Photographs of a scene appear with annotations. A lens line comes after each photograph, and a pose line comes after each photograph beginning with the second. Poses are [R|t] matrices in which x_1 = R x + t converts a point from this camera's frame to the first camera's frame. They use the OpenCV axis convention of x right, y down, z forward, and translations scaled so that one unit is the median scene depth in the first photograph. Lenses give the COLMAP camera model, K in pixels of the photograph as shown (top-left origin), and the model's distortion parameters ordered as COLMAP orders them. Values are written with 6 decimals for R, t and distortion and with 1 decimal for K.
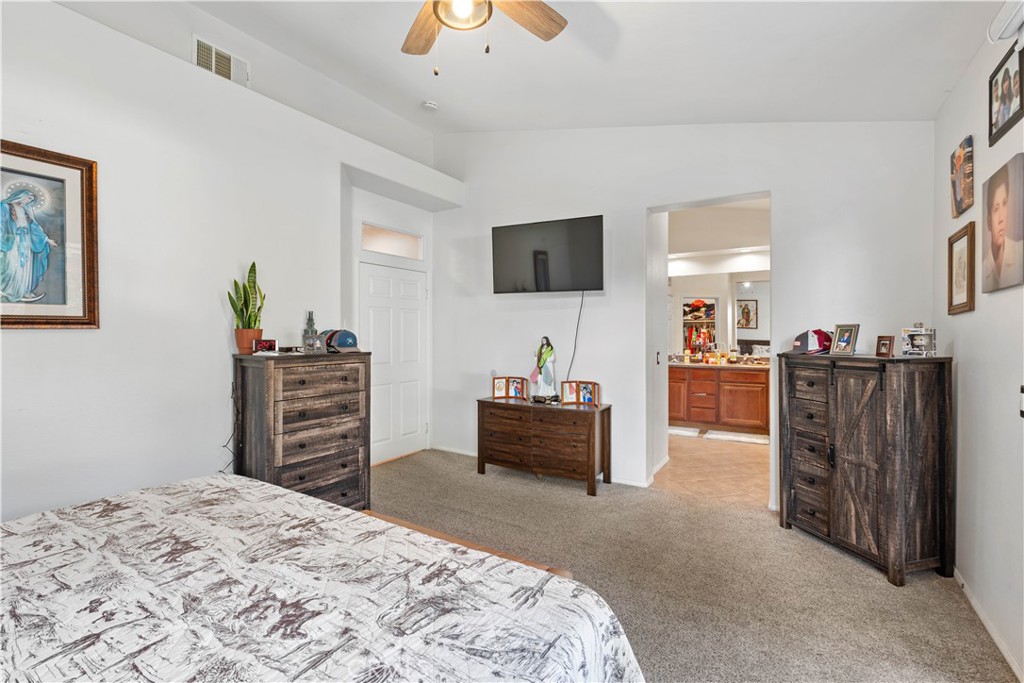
lens RADIAL K [[450.2, 0, 535.0], [0, 450.2, 337.1], [0, 0, 1]] dist [-0.006840, 0.001790]
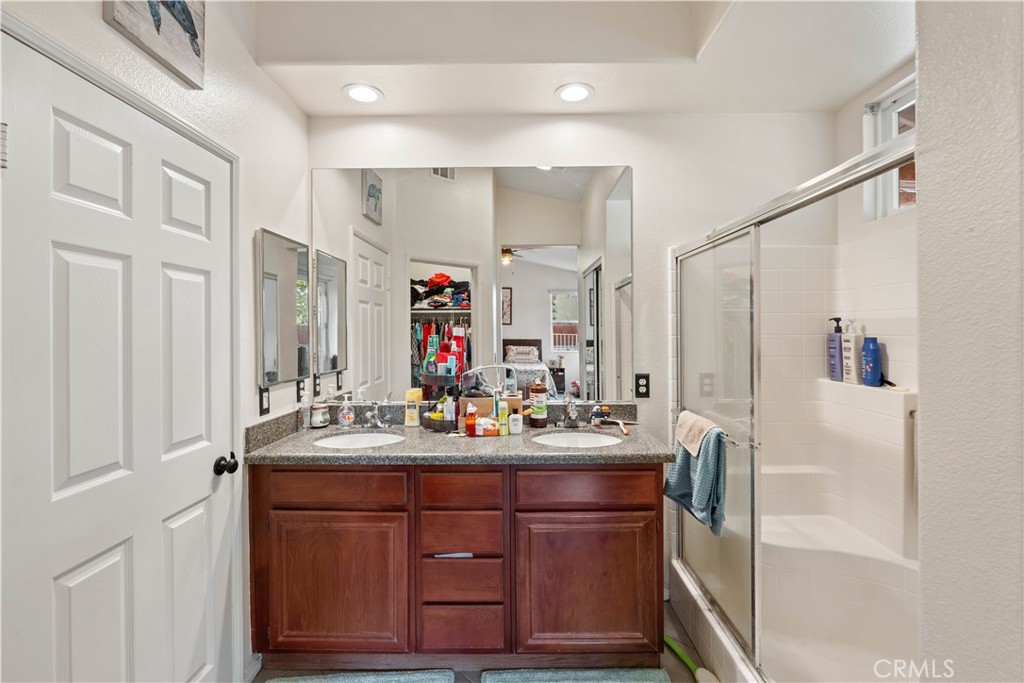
lens RADIAL K [[450.2, 0, 515.6], [0, 450.2, 330.9], [0, 0, 1]] dist [-0.006840, 0.001790]
pose [[0.869526, -0.008372, 0.493816, 0.242967], [0.010309, 0.999946, -0.001199, -0.014999], [-0.493779, 0.006133, 0.869566, 0.678266]]
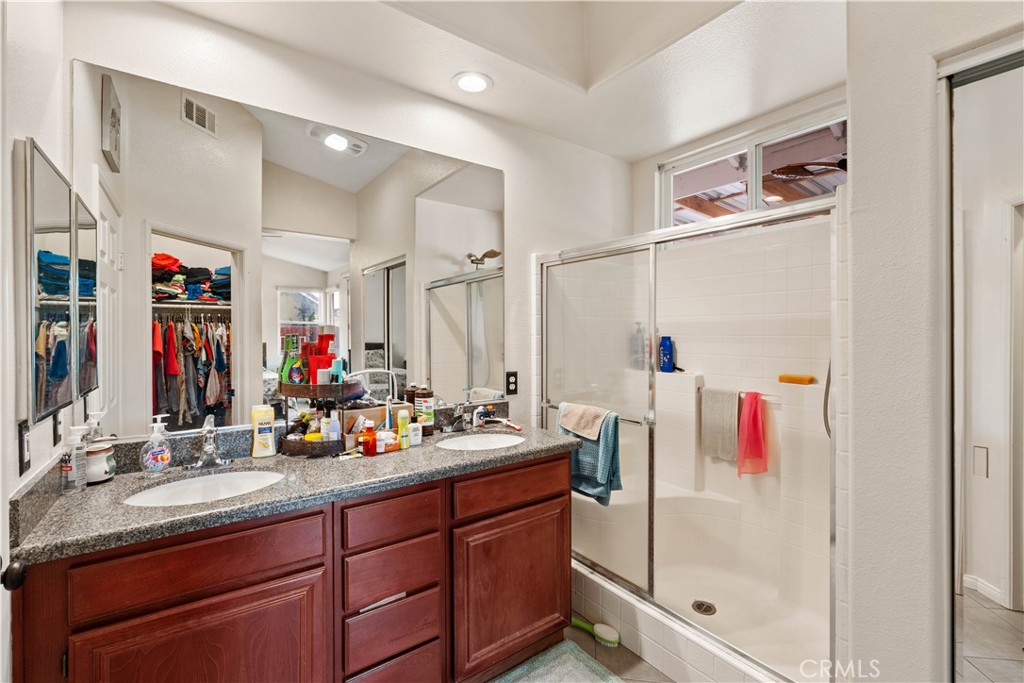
lens RADIAL K [[450.2, 0, 518.3], [0, 450.2, 335.6], [0, 0, 1]] dist [-0.006840, 0.001790]
pose [[0.395972, -0.005868, 0.918244, 0.167873], [0.007179, 0.999969, 0.003295, -0.011567], [-0.918234, 0.005287, 0.396002, 0.783896]]
